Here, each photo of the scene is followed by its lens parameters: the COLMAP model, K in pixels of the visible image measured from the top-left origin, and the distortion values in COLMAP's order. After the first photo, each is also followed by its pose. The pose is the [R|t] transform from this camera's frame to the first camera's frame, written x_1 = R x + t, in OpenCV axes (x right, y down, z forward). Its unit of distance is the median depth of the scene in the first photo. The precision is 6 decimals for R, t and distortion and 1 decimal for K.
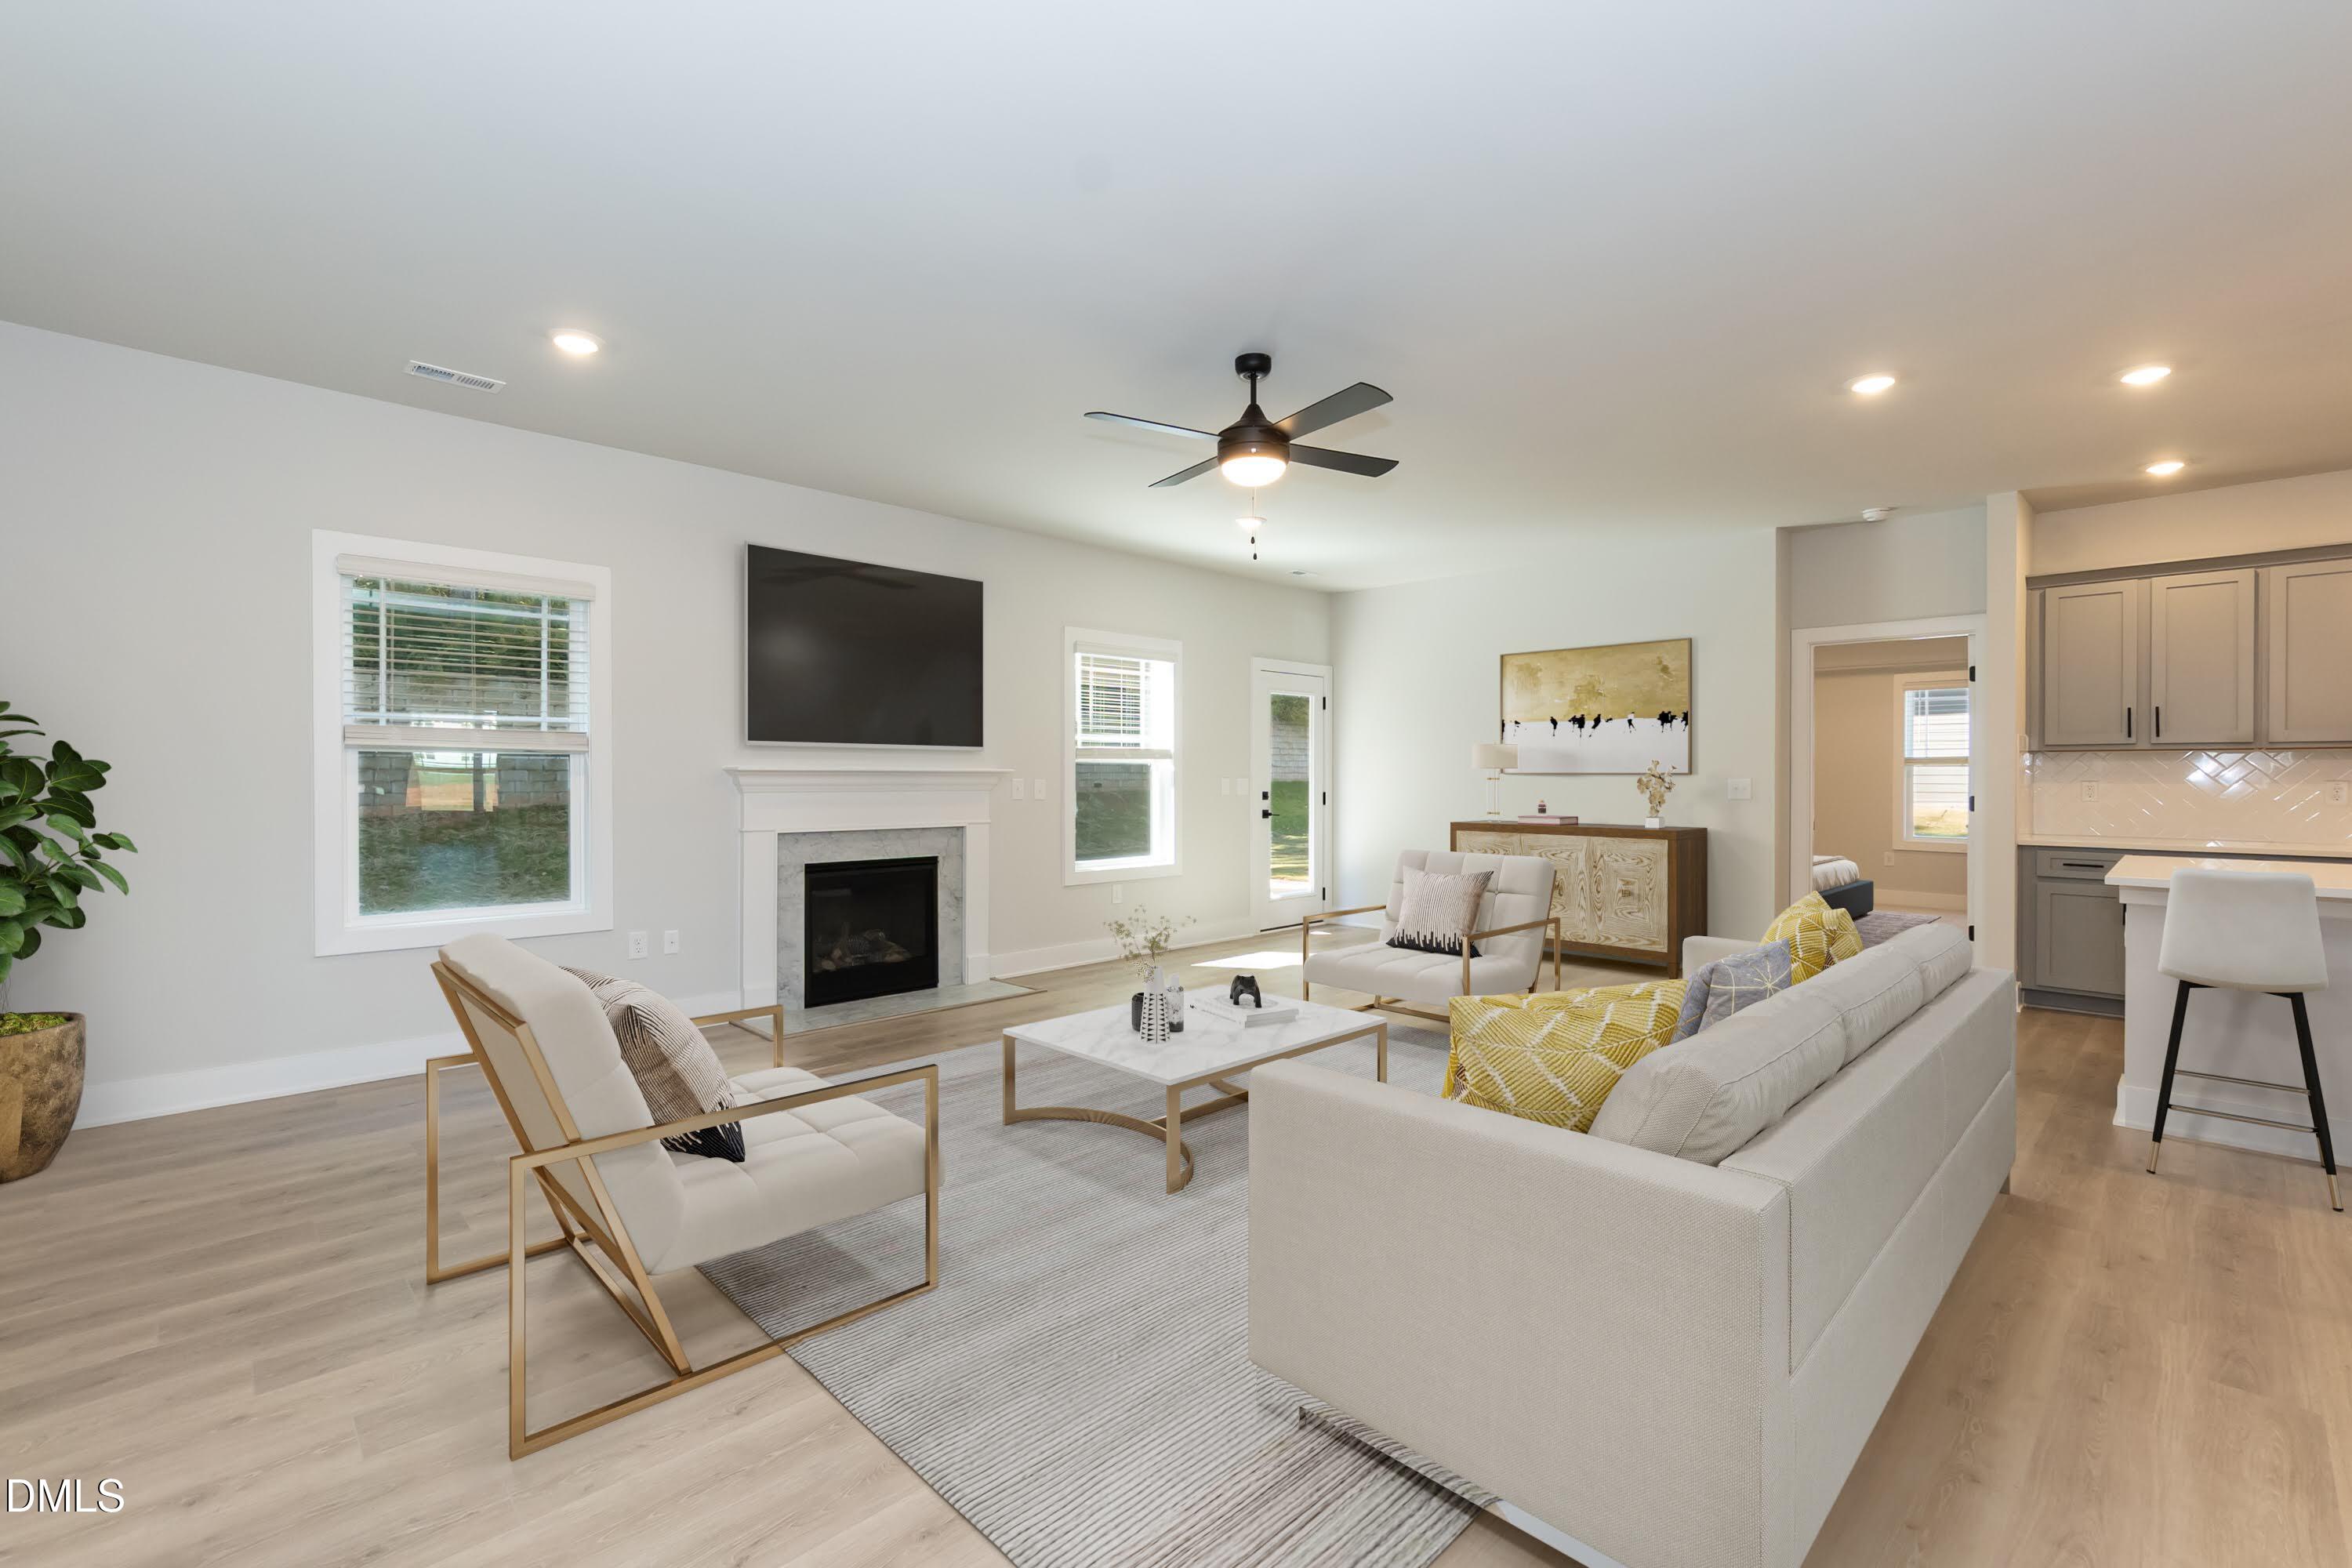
lens RADIAL K [[1017.2, 0, 1176.0], [0, 1017.2, 784.0], [0, 0, 1]] dist [0.000826, 0.000106]
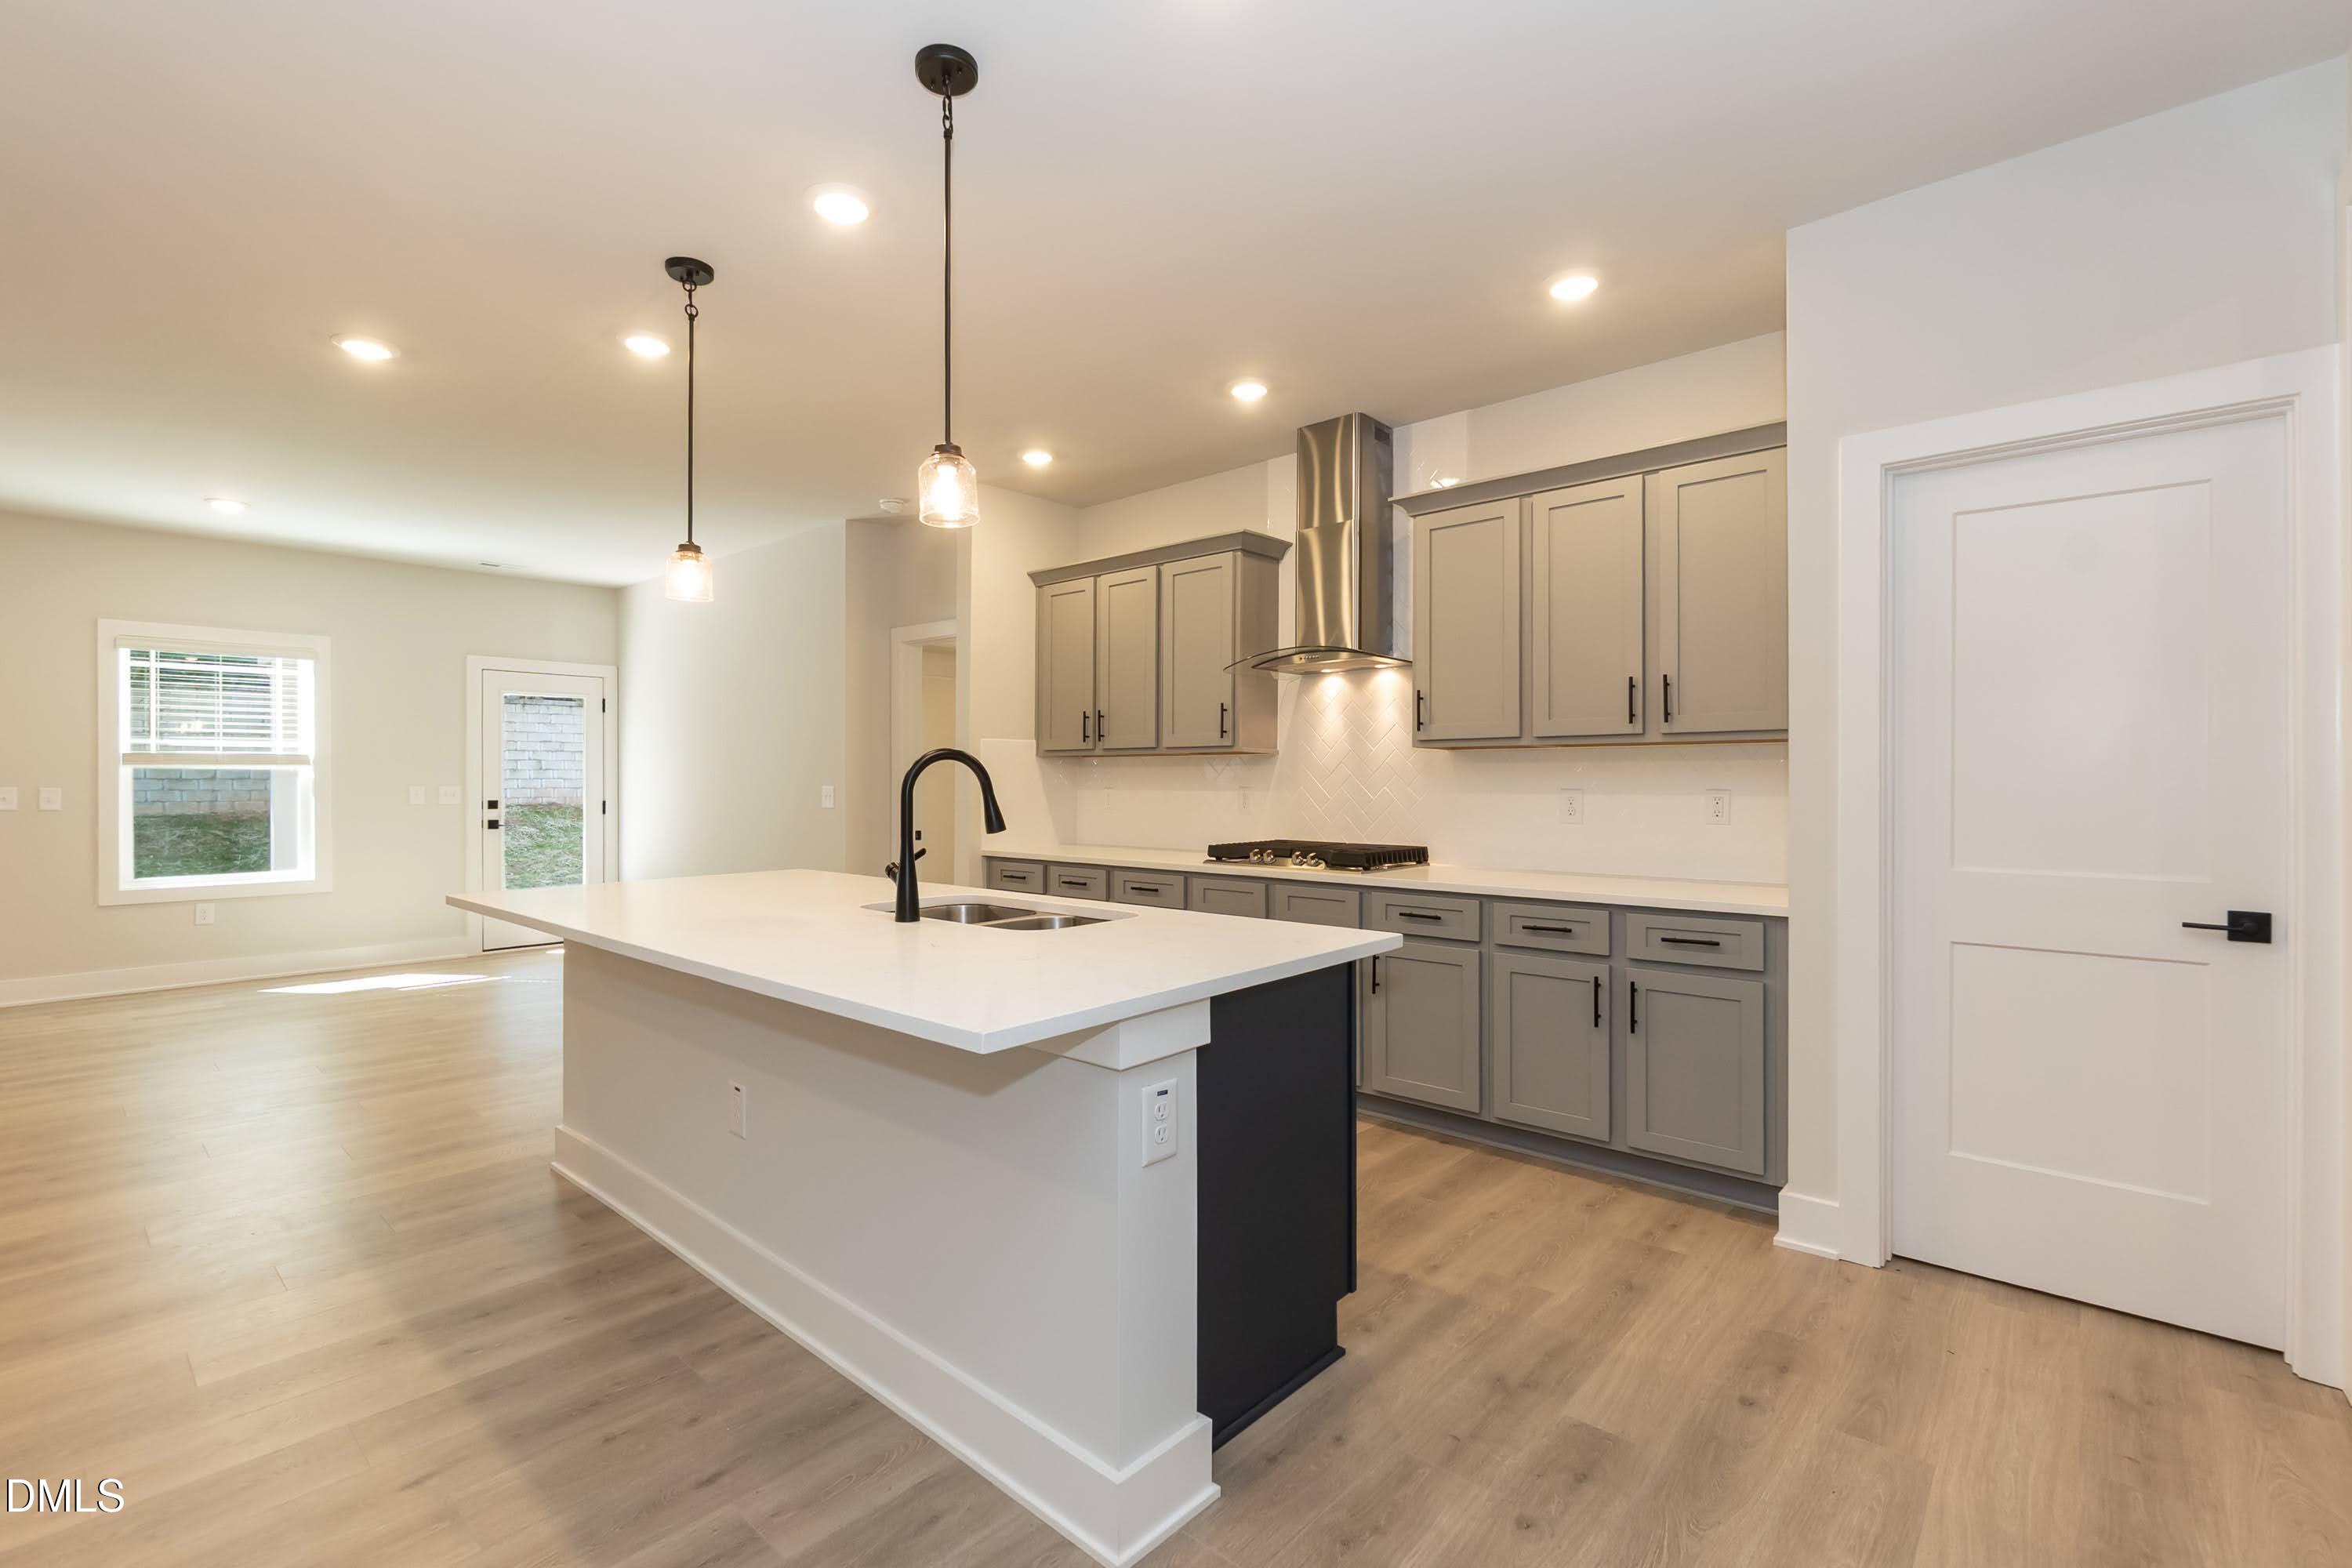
lens RADIAL K [[1030.8, 0, 1173.7], [0, 1030.8, 779.7], [0, 0, 1]] dist [0.000952, -0.000720]
pose [[0.998070, 0.000165, 0.062101, 0.861296], [0.000487, 0.999945, -0.010481, -0.001755], [-0.062099, 0.010491, 0.998015, 0.027699]]
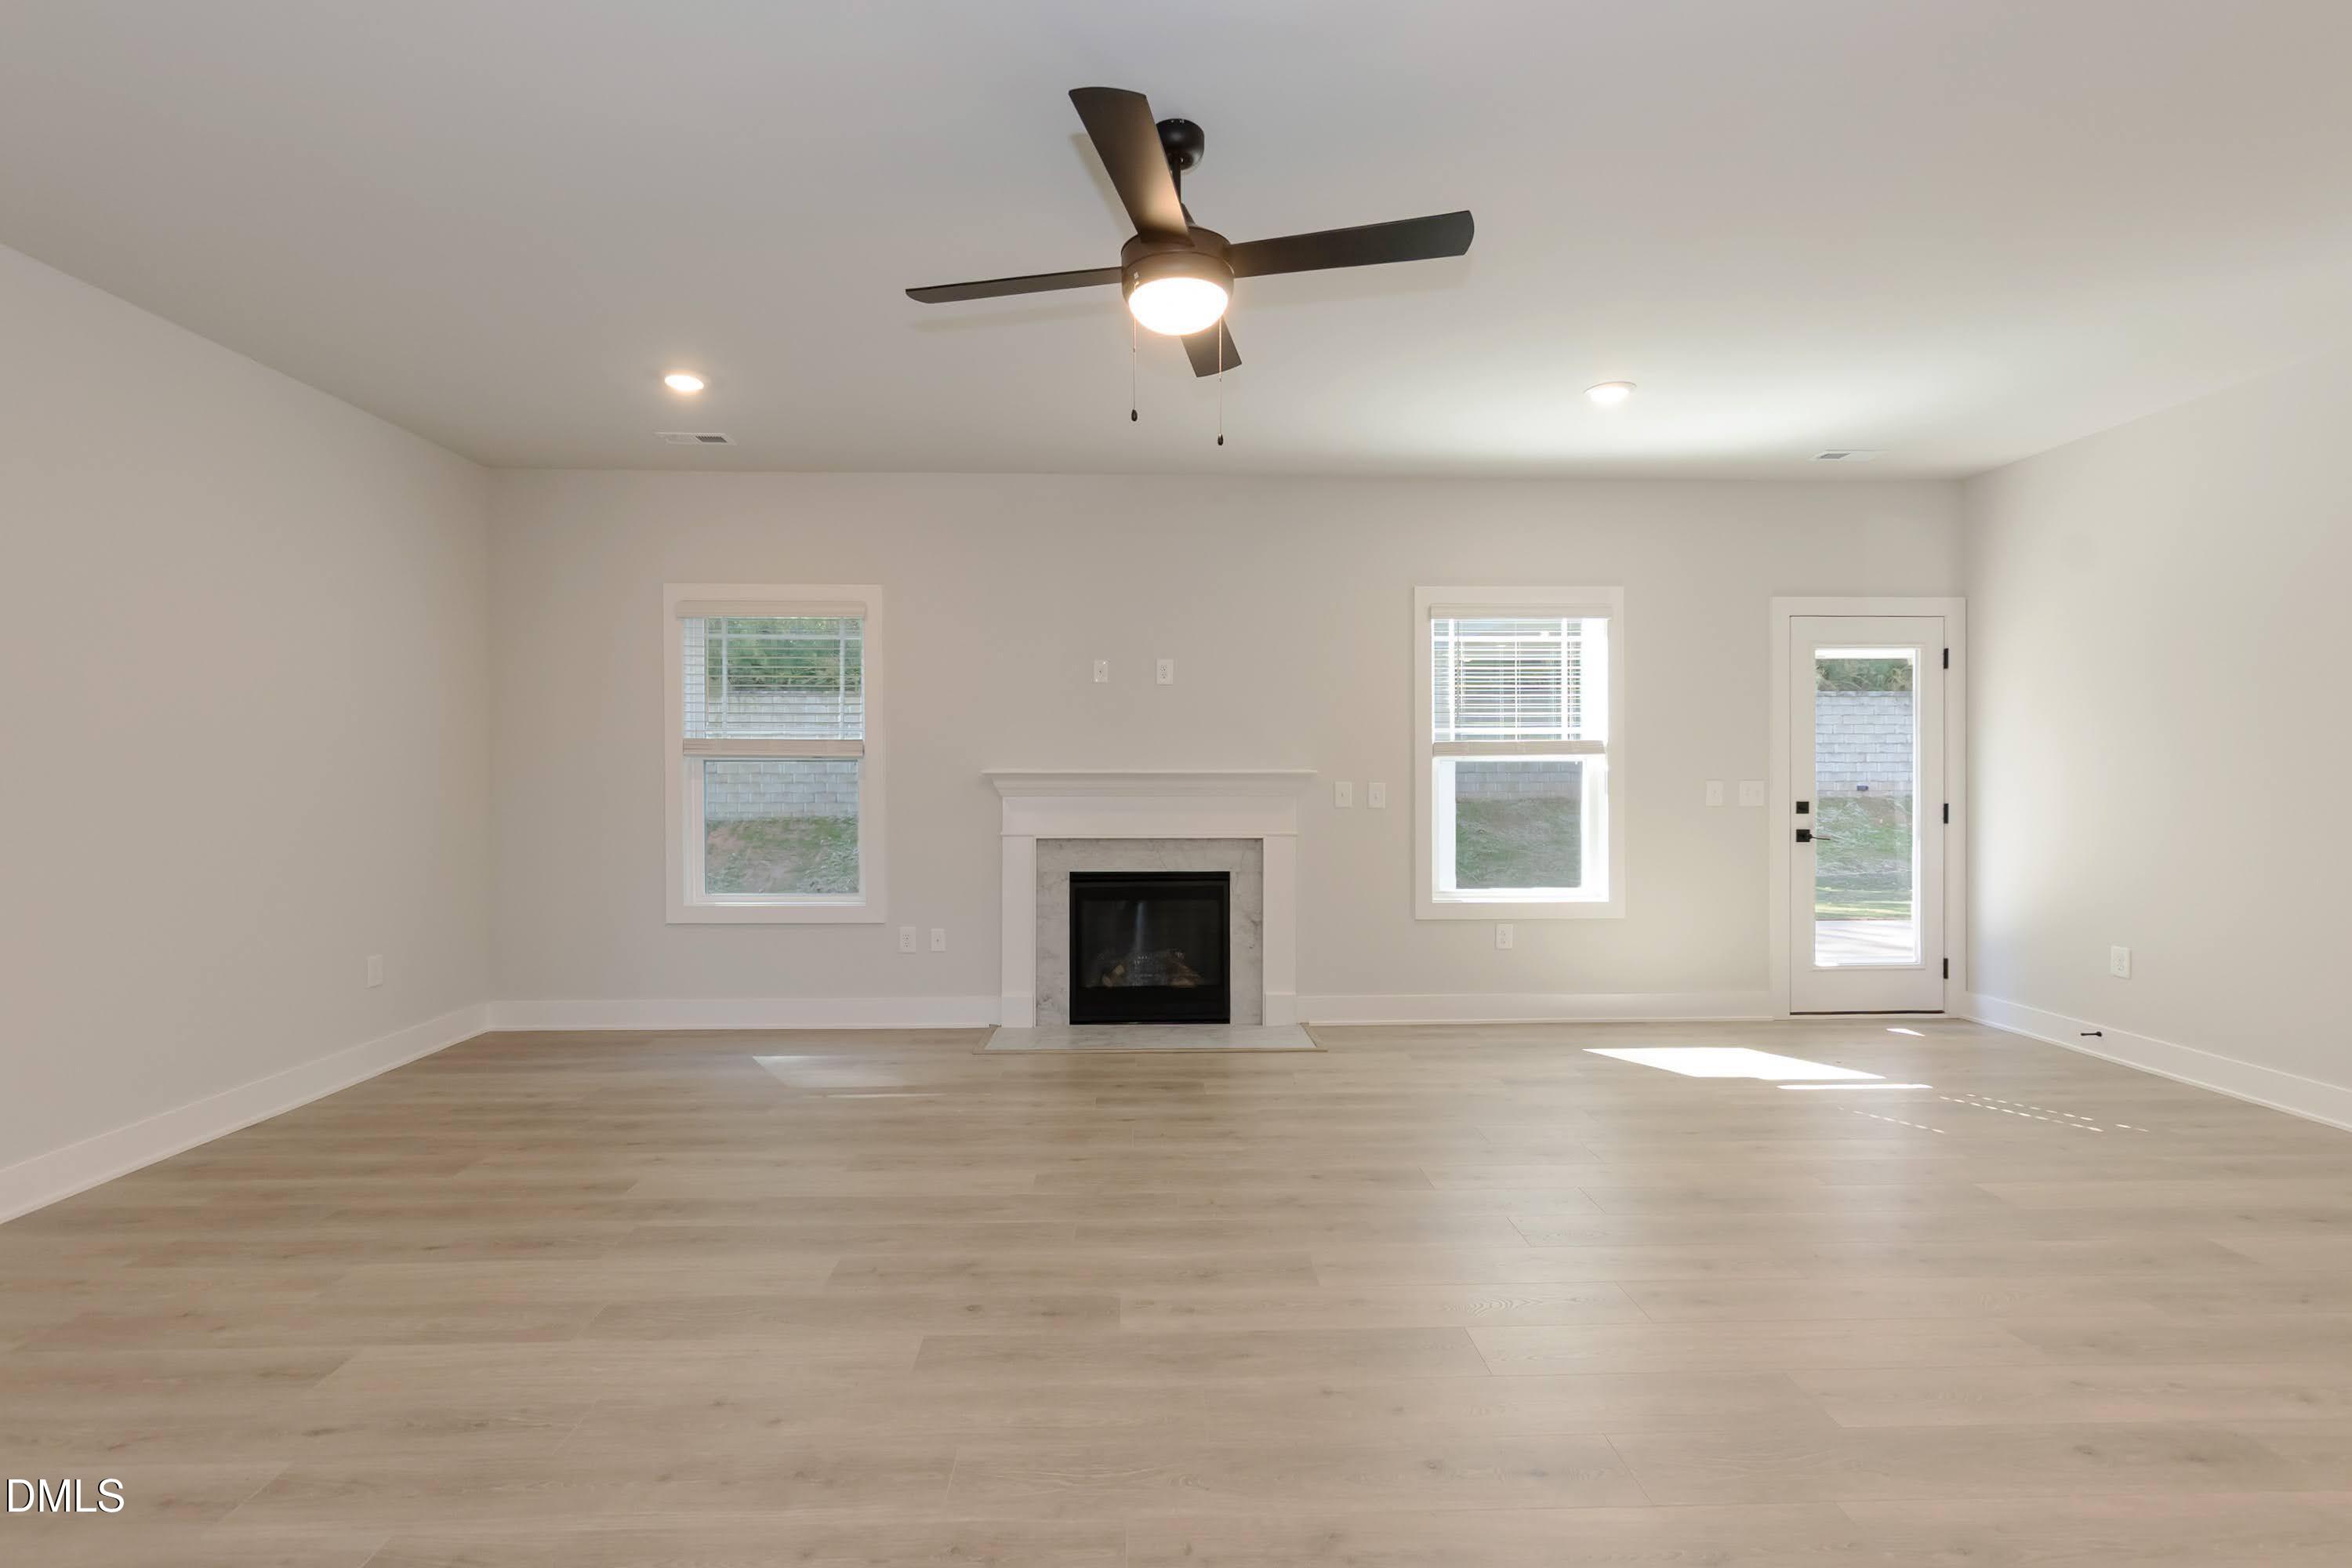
lens RADIAL K [[1030.8, 0, 1173.7], [0, 1030.8, 779.7], [0, 0, 1]] dist [0.000952, -0.000720]
pose [[0.733851, 0.000075, -0.679310, 0.319587], [-0.002887, 0.999991, -0.003009, -0.004485], [0.679304, 0.004170, 0.733845, 0.318988]]
